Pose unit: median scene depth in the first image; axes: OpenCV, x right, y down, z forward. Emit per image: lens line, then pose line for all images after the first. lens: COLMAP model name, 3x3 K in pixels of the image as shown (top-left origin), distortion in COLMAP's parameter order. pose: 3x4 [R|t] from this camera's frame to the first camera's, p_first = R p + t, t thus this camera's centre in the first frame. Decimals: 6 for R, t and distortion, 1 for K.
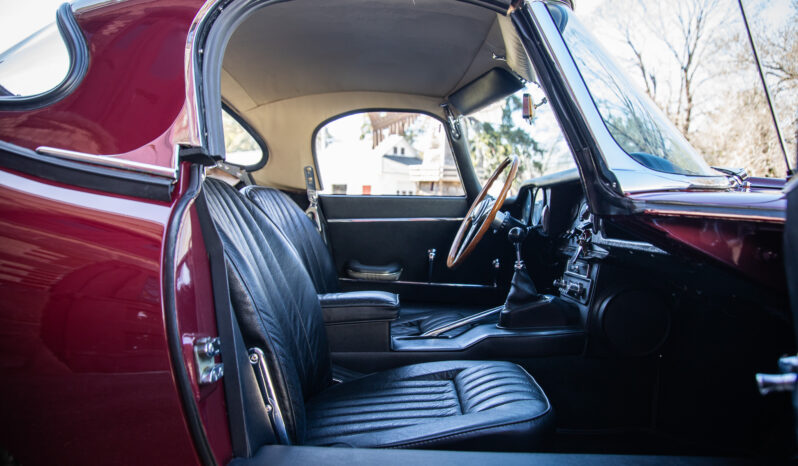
lens RADIAL K [[606.4, 0, 405.3], [0, 606.4, 235.9], [0, 0, 1]] dist [0.009735, 0.002782]
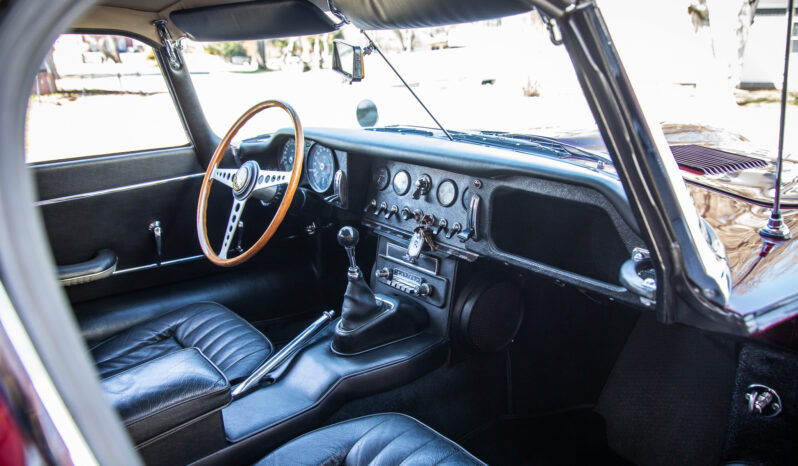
lens RADIAL K [[606.4, 0, 406.6], [0, 606.4, 231.5], [0, 0, 1]] dist [0.009735, 0.002782]
pose [[0.796411, -0.207111, 0.568185, -0.128765], [0.061288, 0.962332, 0.264878, -0.139673], [-0.601642, -0.176129, 0.779106, 0.252277]]
